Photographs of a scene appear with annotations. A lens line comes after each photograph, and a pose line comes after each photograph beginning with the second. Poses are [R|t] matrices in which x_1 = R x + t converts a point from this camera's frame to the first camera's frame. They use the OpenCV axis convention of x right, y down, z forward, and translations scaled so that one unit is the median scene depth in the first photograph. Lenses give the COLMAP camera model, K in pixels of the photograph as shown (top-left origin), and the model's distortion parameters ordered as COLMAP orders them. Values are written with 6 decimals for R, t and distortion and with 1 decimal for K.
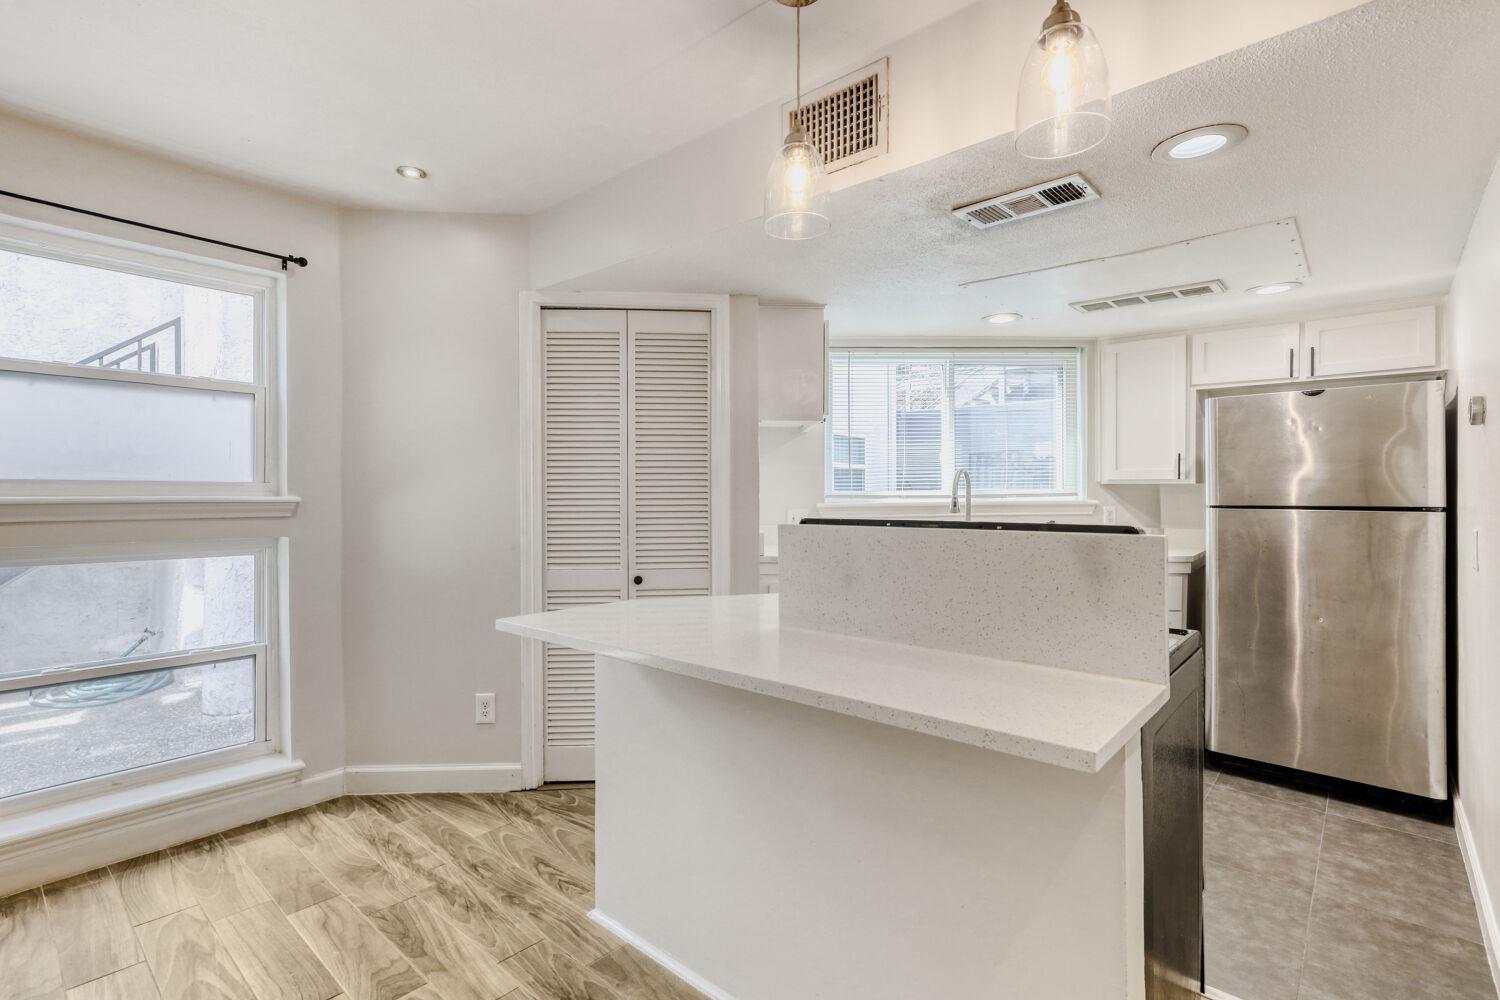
lens RADIAL K [[695.9, 0, 837.7], [0, 695.9, 490.1], [0, 0, 1]] dist [0.009014, 0.000000]
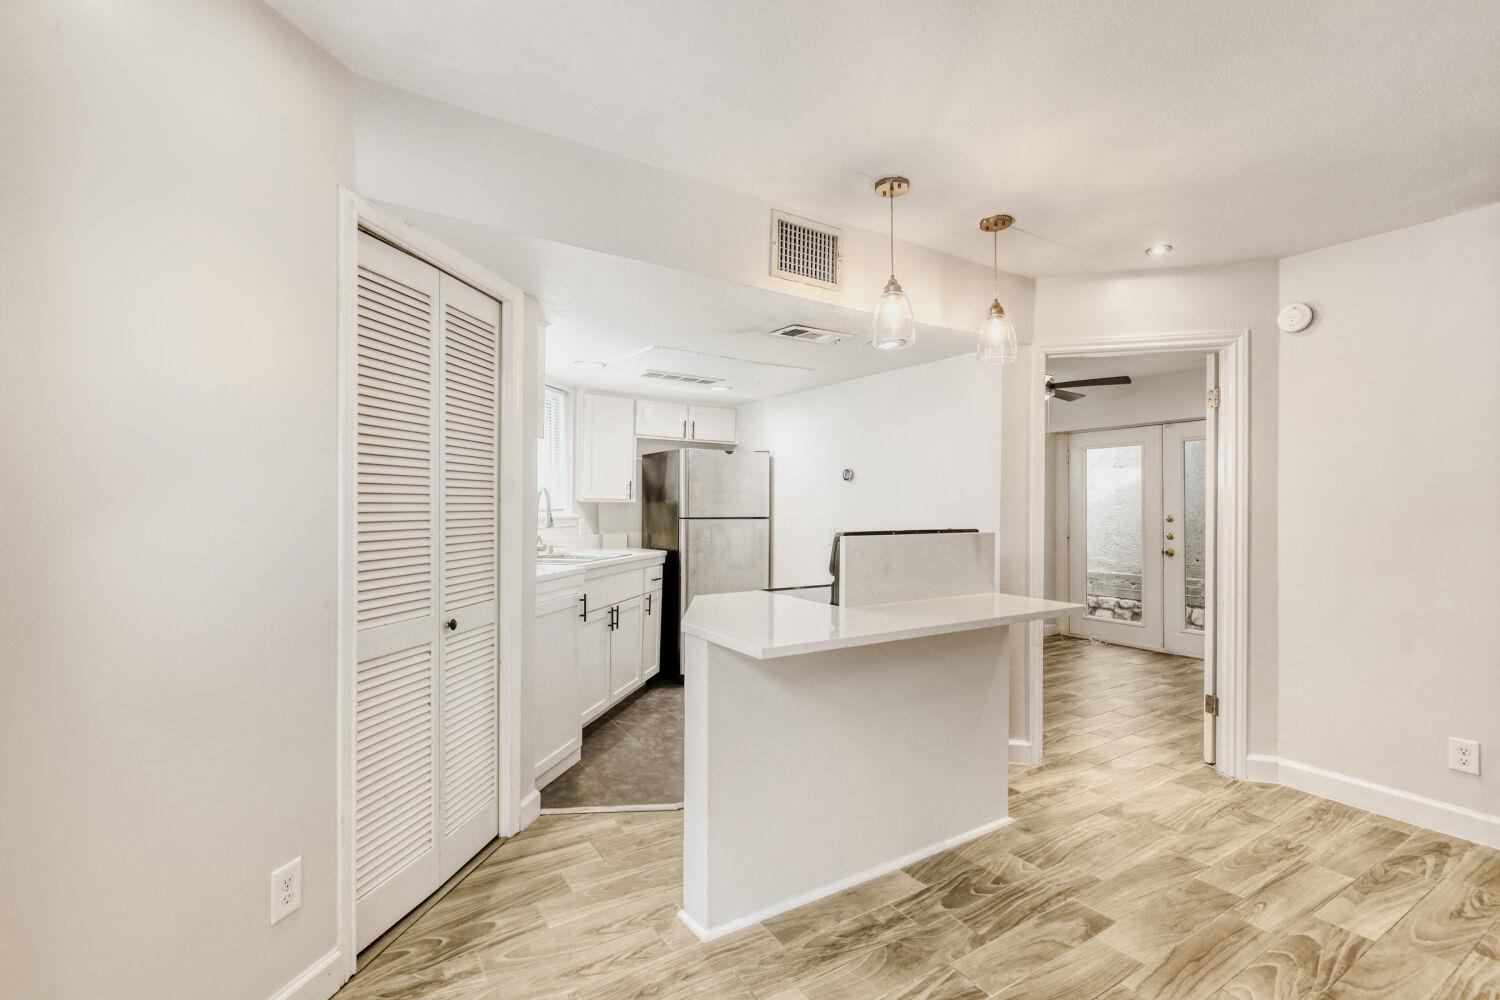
lens RADIAL K [[666.4, 0, 676.1], [0, 666.4, 507.3], [0, 0, 1]] dist [0.002318, 0.000563]
pose [[0.361336, -0.001193, 0.932435, -0.899542], [-0.011986, 0.999911, 0.005924, -0.009222], [-0.932359, -0.013317, 0.361289, 0.506030]]
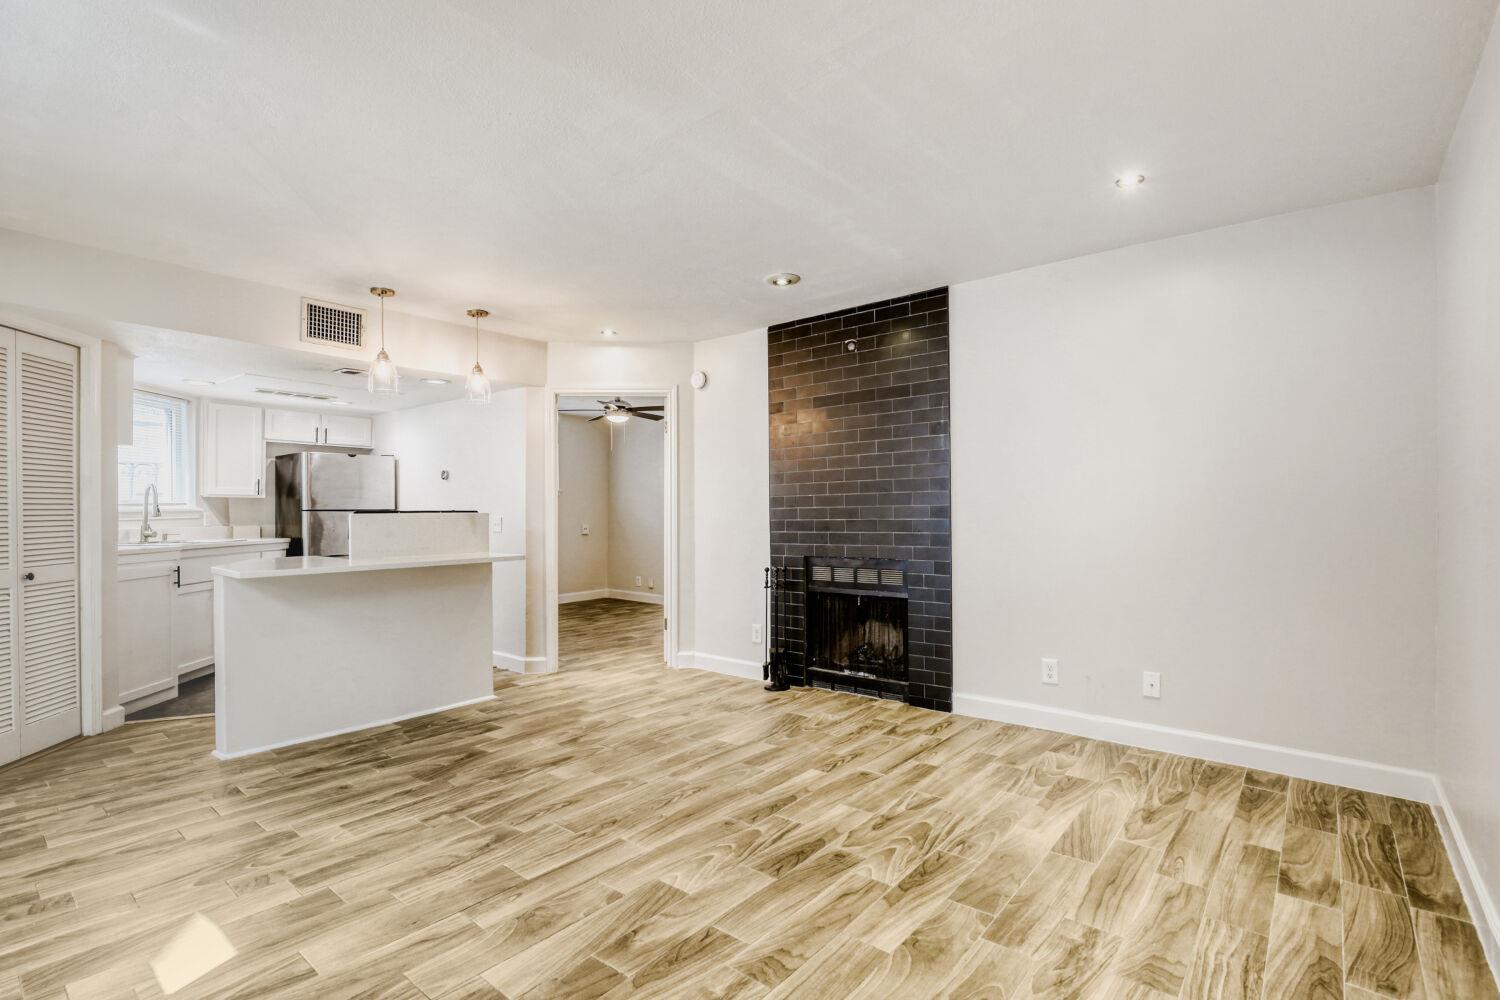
lens RADIAL K [[721.2, 0, 717.3], [0, 721.2, 507.1], [0, 0, 1]] dist [-0.014958, 0.000854]
pose [[0.004883, 0.002213, 0.999986, -1.436095], [-0.000974, 0.999997, -0.002209, 0.019618], [-0.999988, -0.000963, 0.004885, -0.105490]]
